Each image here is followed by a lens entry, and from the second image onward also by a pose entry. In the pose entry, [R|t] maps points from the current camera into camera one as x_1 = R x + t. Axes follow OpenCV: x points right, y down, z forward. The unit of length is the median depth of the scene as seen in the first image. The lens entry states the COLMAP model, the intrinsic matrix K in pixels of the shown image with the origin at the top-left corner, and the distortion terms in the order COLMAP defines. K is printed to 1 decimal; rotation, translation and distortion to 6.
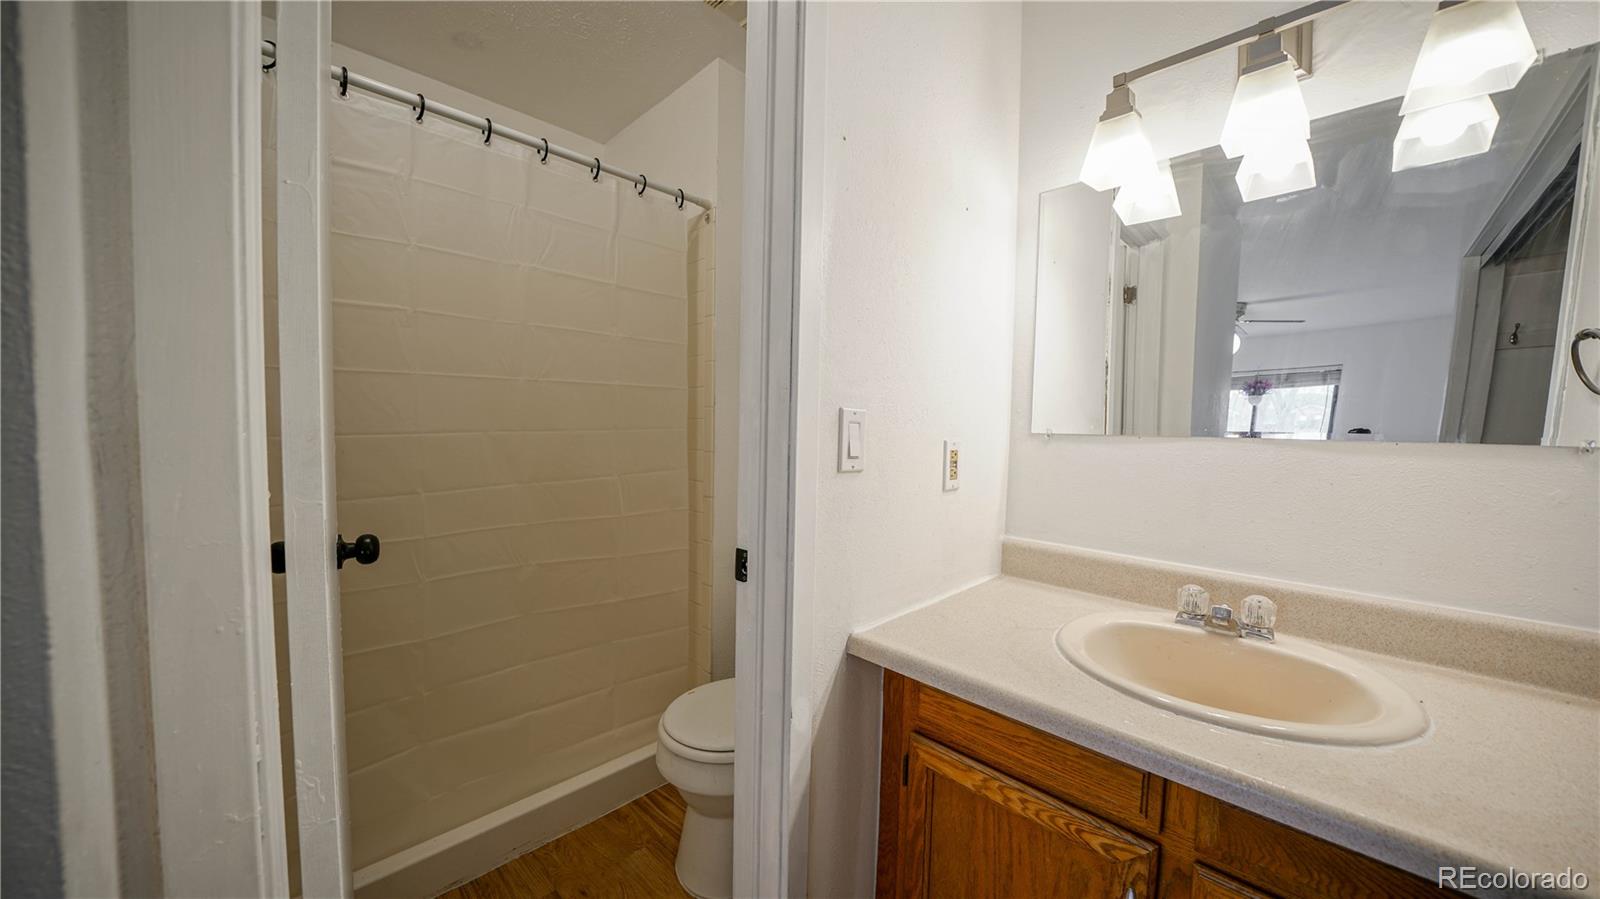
lens RADIAL K [[553.6, 0, 790.5], [0, 553.6, 456.3], [0, 0, 1]] dist [-0.019228, 0.000888]
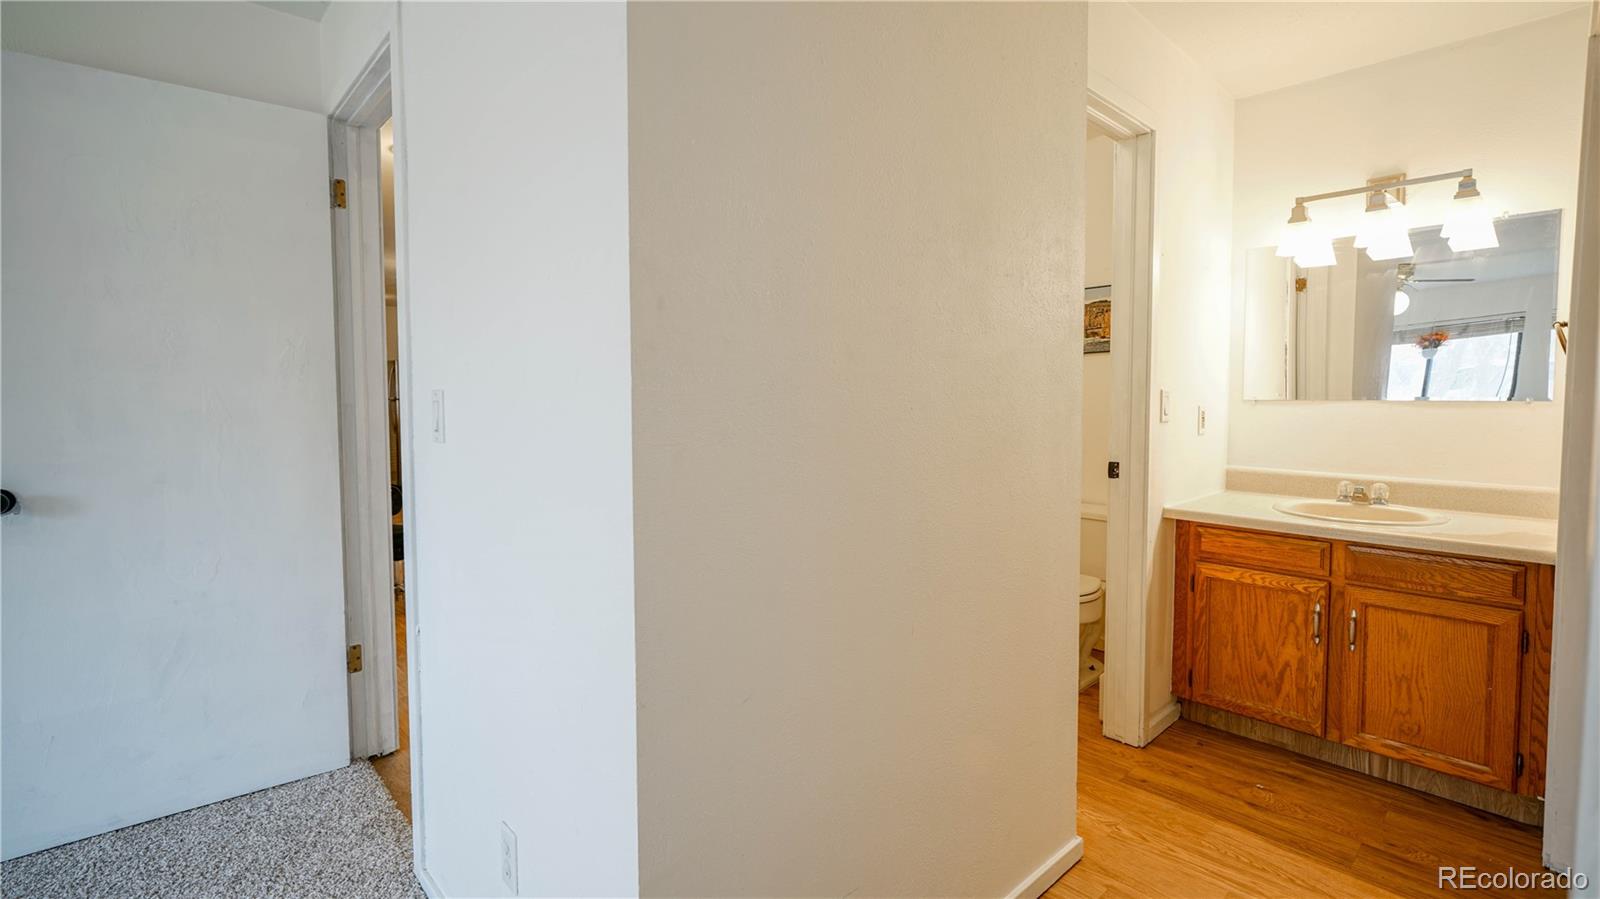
lens RADIAL K [[711.9, 0, 860.7], [0, 711.9, 428.7], [0, 0, 1]] dist [0.008083, -0.000670]
pose [[0.999648, -0.023672, 0.011966, -0.967153], [0.023678, 0.999720, -0.000305, 0.024528], [-0.011956, 0.000588, 0.999928, -1.459225]]
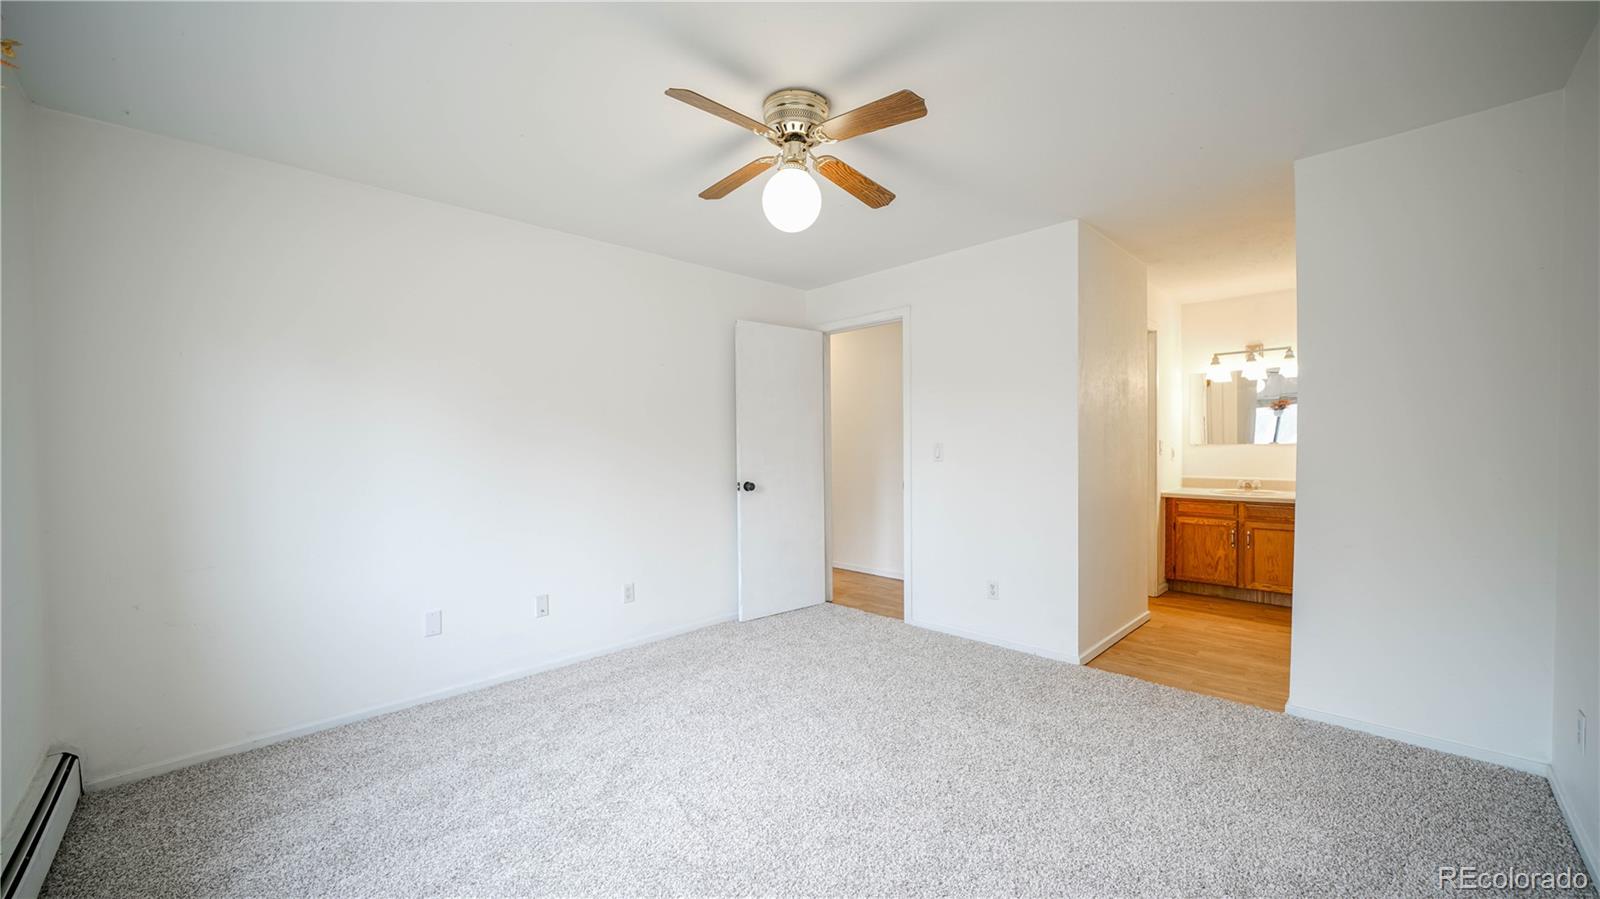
lens RADIAL K [[596.6, 0, 798.4], [0, 596.6, 451.7], [0, 0, 1]] dist [0.000936, 0.000032]
pose [[0.999433, -0.033607, 0.002278, -2.738408], [0.033664, 0.998867, -0.033623, 0.065616], [-0.001145, 0.033680, 0.999432, -3.686286]]
